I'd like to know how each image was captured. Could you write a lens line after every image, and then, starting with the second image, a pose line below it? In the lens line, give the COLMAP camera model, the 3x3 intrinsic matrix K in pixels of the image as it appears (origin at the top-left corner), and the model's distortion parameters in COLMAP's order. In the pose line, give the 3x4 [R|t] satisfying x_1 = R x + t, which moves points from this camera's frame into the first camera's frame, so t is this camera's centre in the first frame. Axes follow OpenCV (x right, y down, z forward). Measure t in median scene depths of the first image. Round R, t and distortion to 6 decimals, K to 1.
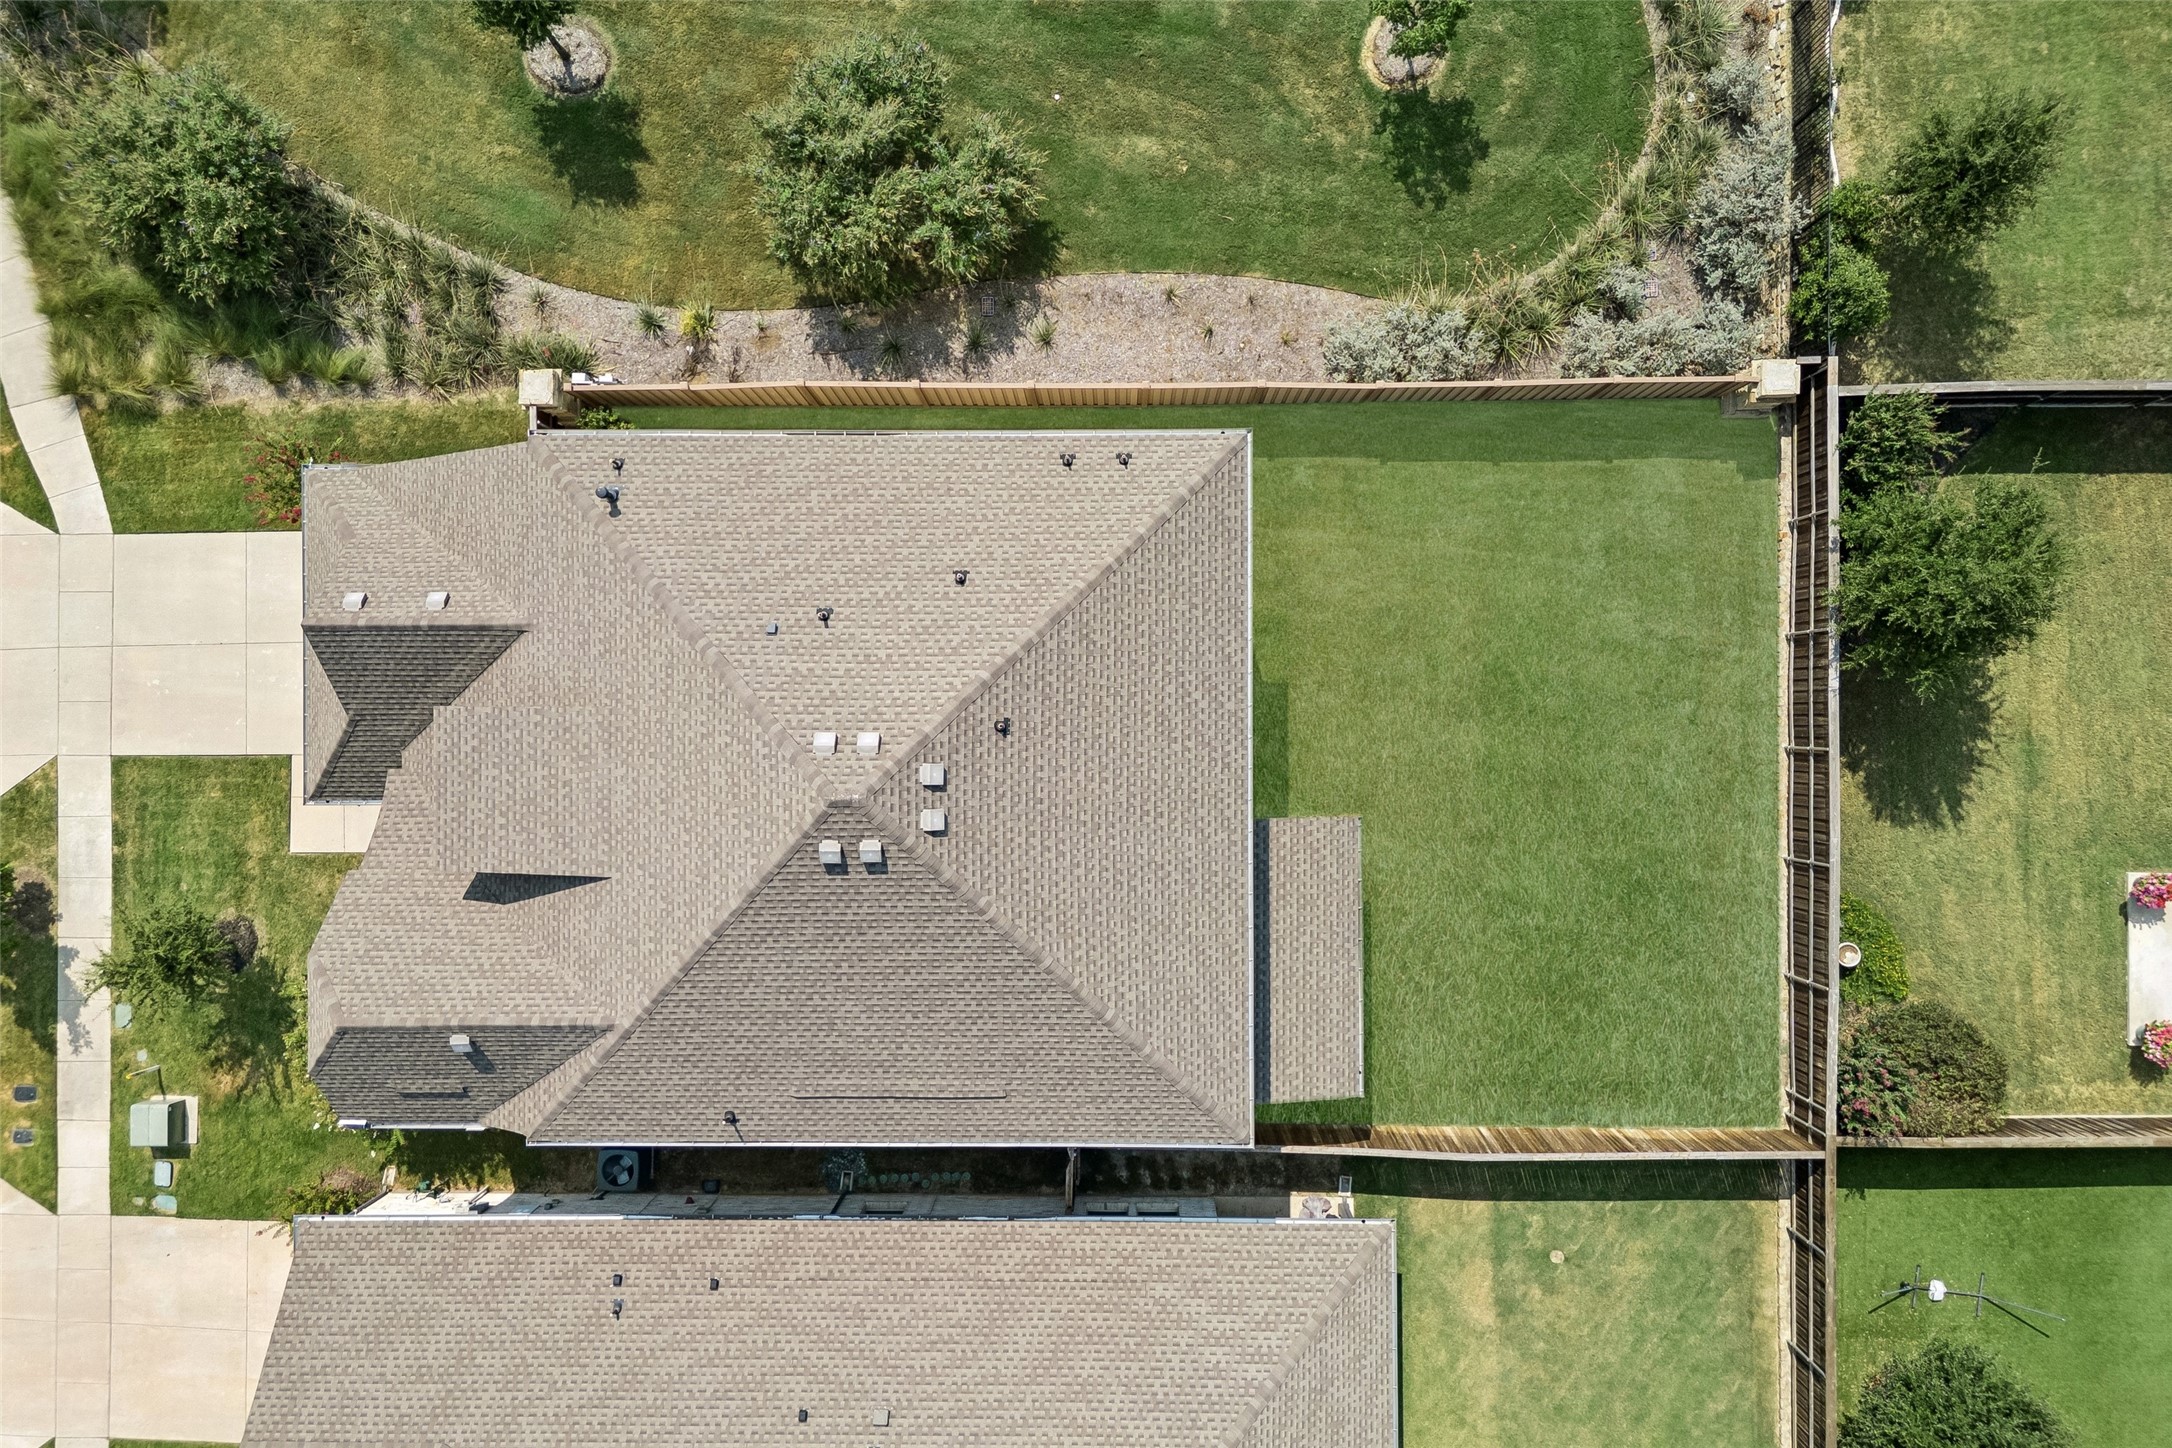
lens RADIAL K [[1531.1, 0, 1086.0], [0, 1531.1, 724.0], [0, 0, 1]] dist [0.065678, -0.057559]
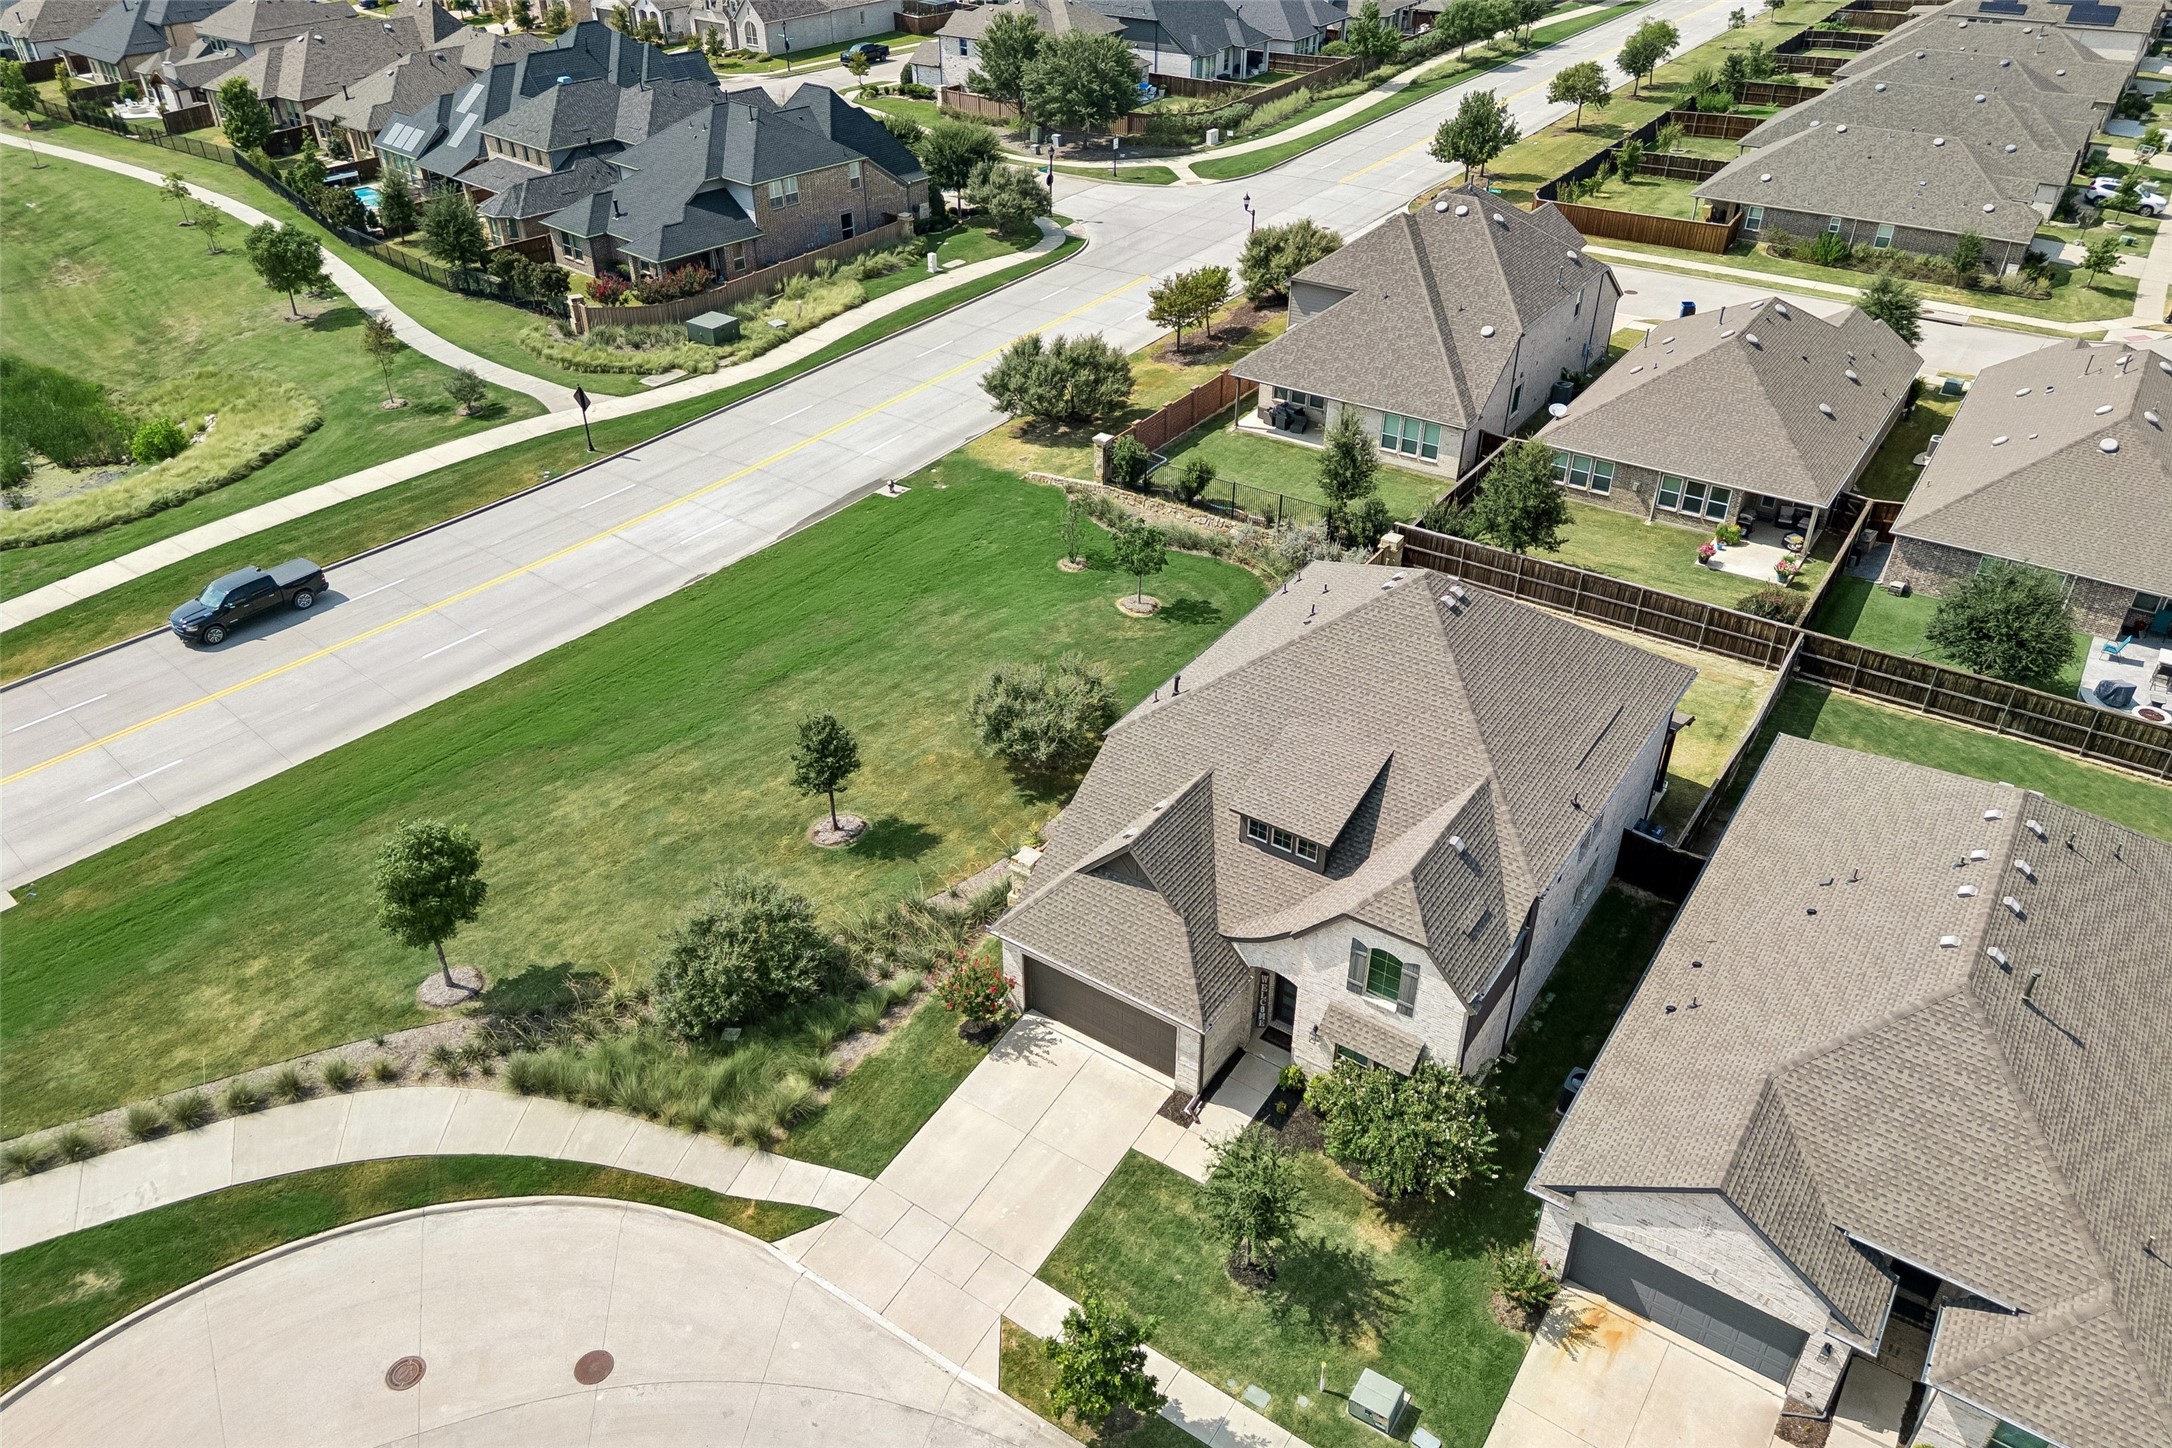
lens RADIAL K [[1569.1, 0, 1086.0], [0, 1569.1, 724.0], [0, 0, 1]] dist [0.142048, -0.170149]
pose [[0.569018, -0.416259, 0.709187, -1.233867], [0.822209, 0.302491, -0.482153, 0.462552], [-0.013822, 0.857454, 0.514375, 0.132172]]
